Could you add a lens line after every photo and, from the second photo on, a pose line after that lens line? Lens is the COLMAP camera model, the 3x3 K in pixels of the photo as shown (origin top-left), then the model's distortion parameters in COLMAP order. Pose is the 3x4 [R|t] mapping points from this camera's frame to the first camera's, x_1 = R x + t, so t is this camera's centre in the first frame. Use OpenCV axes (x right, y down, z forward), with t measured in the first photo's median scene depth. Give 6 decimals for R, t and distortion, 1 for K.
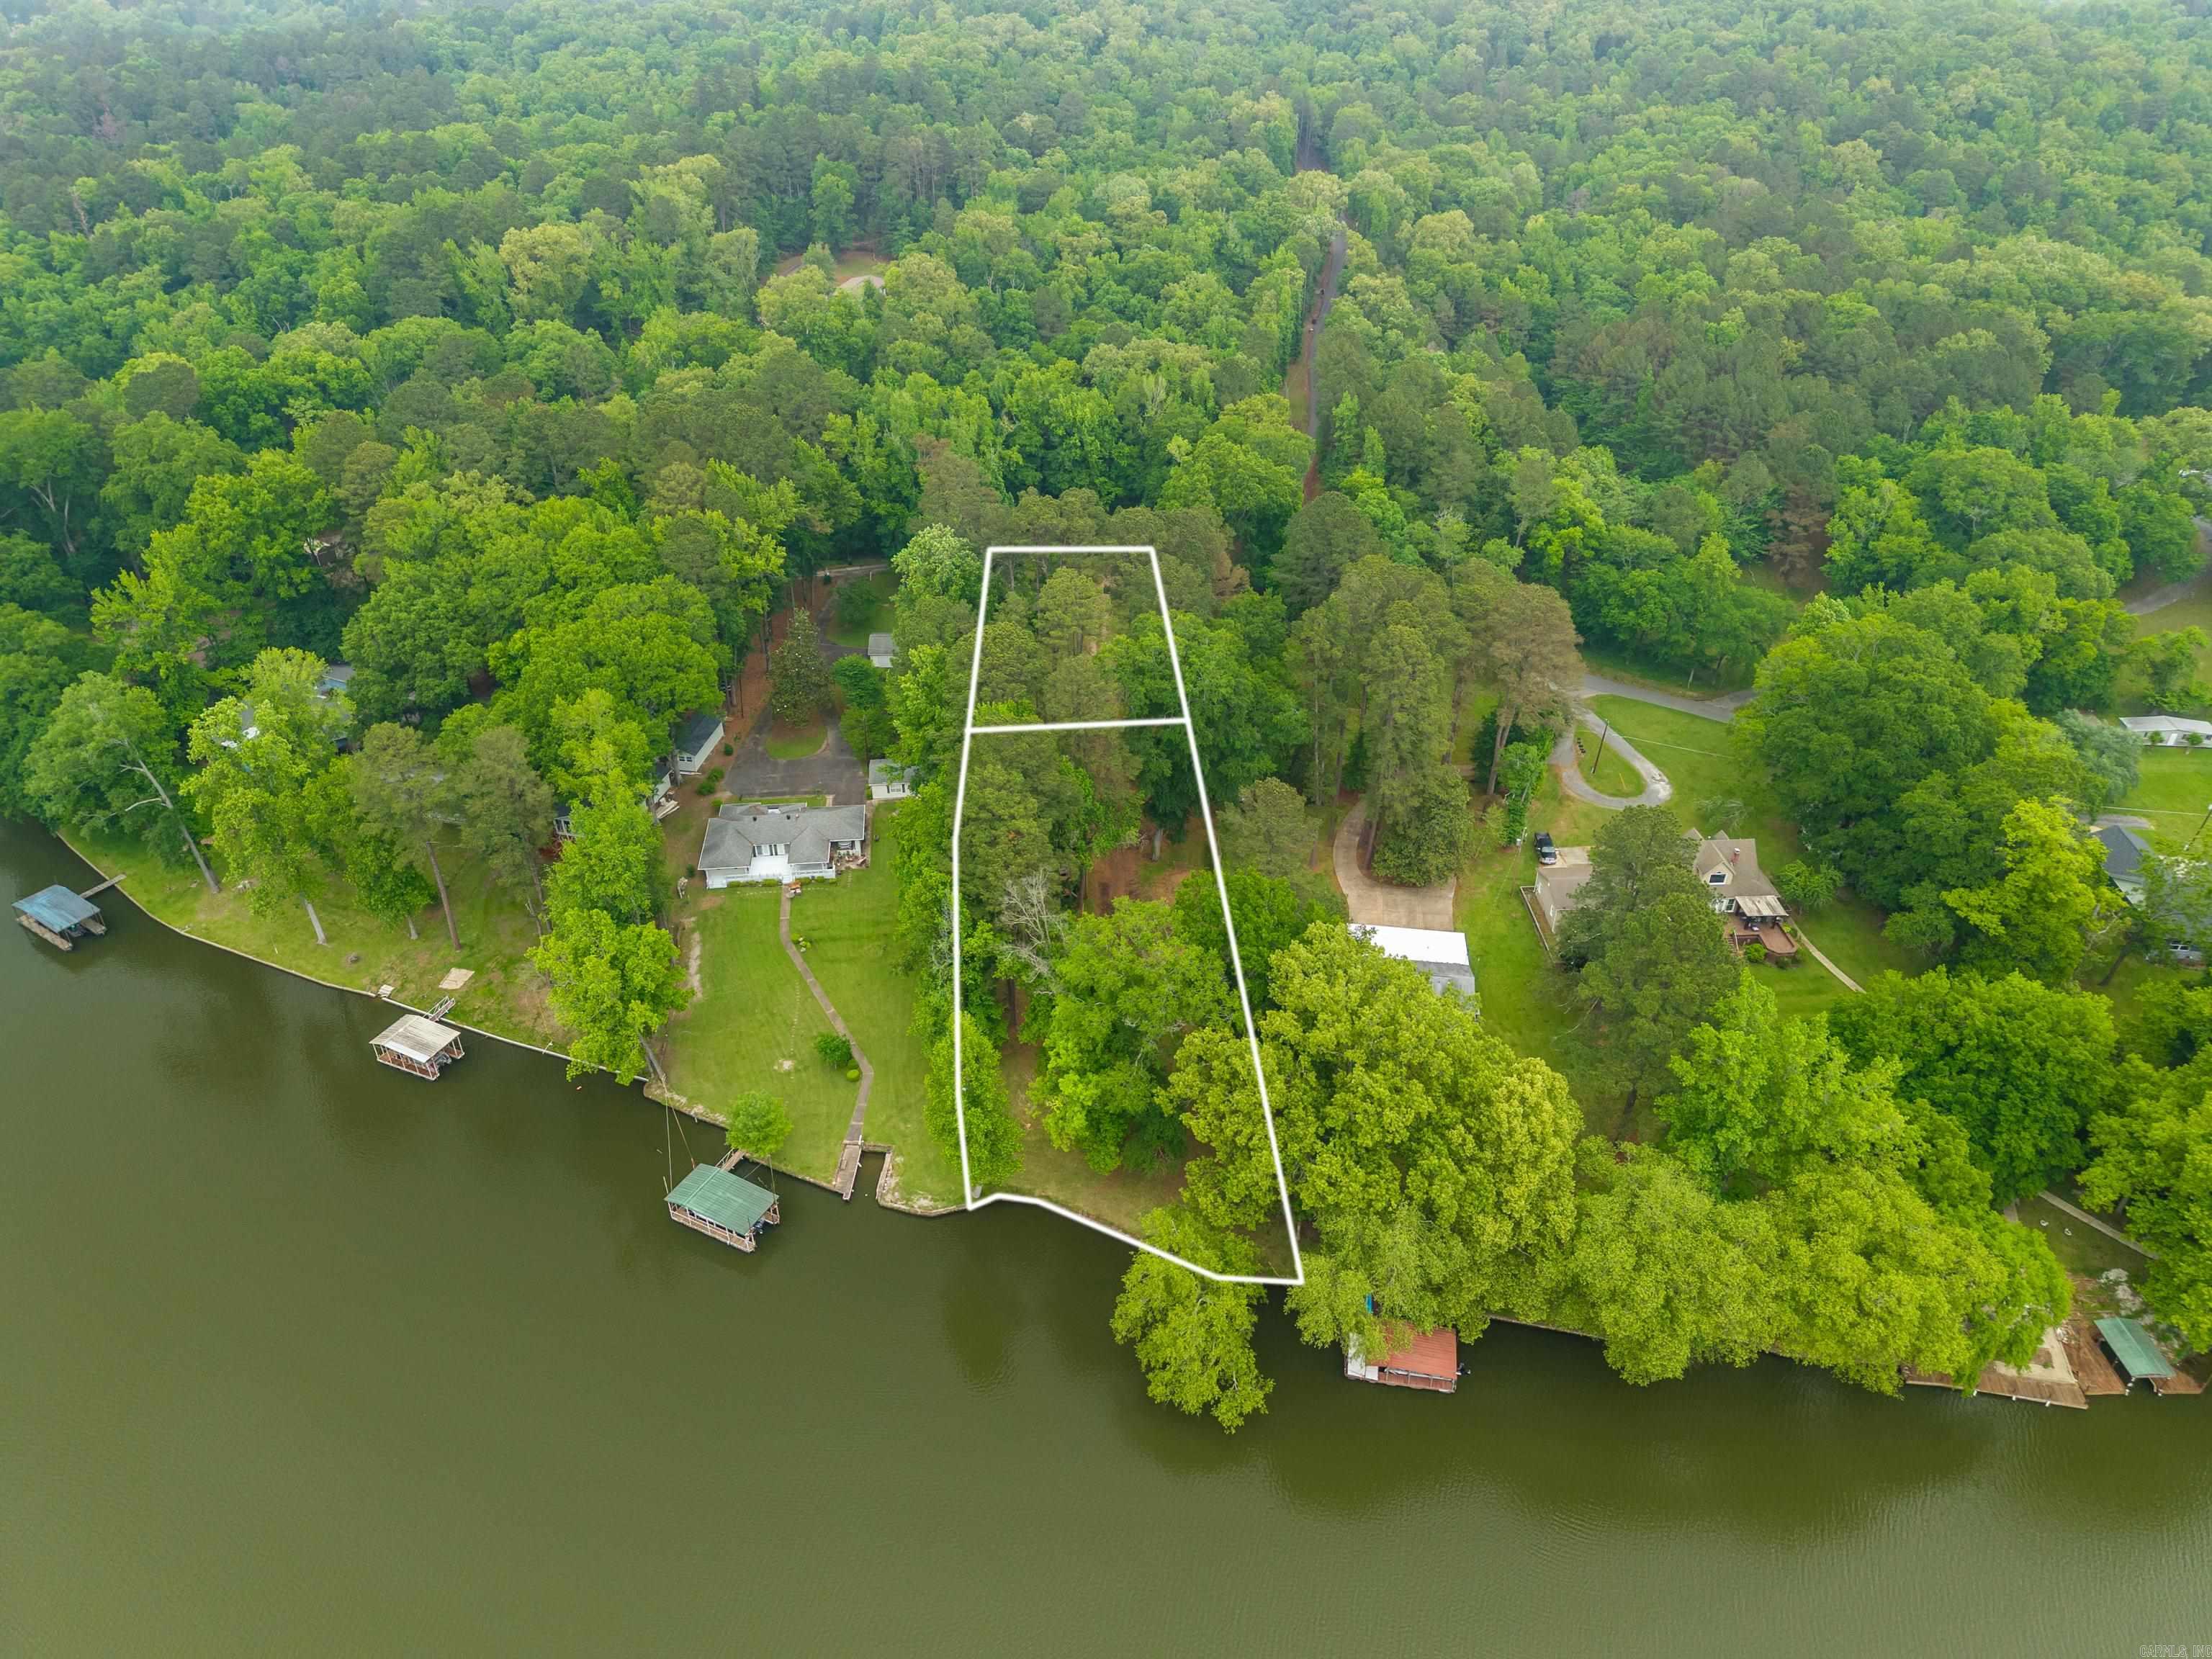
lens RADIAL K [[1544.7, 0, 1106.0], [0, 1544.7, 829.5], [0, 0, 1]] dist [0.092428, 0.000355]
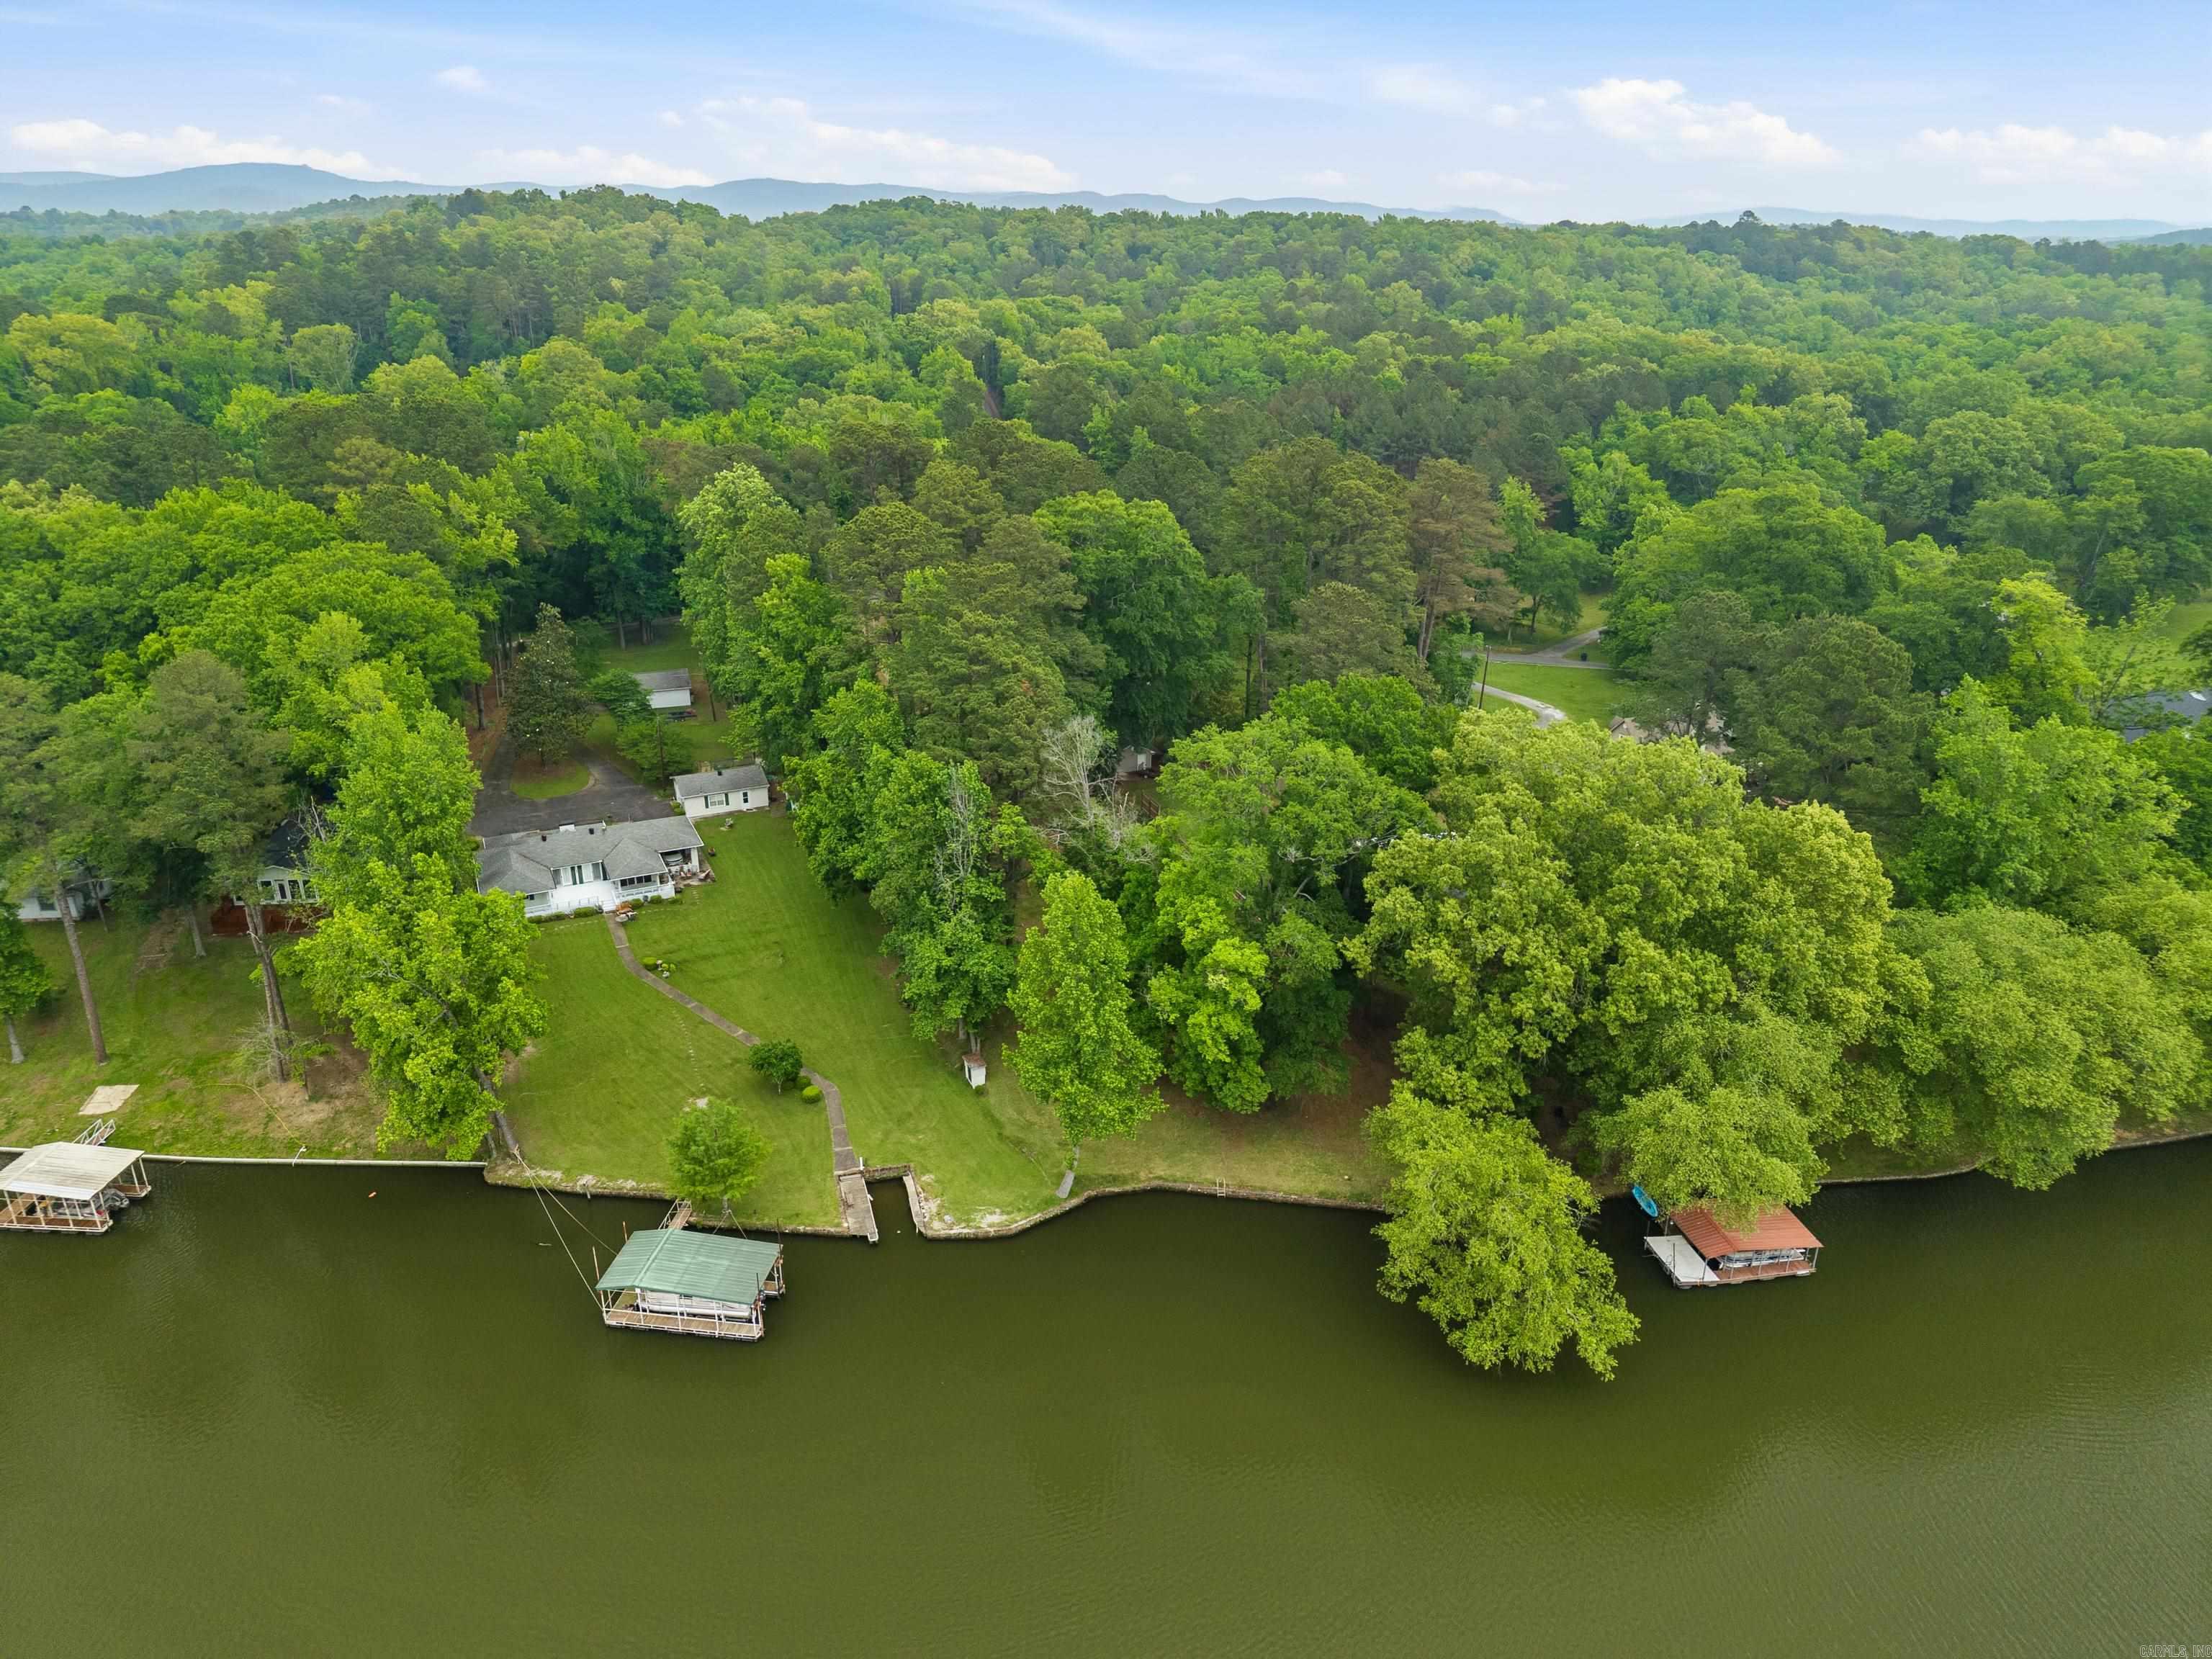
lens RADIAL K [[1531.1, 0, 1100.2], [0, 1531.1, 772.8], [0, 0, 1]] dist [0.038085, -0.002945]
pose [[0.943476, -0.110078, 0.312627, -0.231723], [0.178502, 0.963515, -0.199440, 0.174405], [-0.279267, 0.243972, 0.928702, 0.292336]]
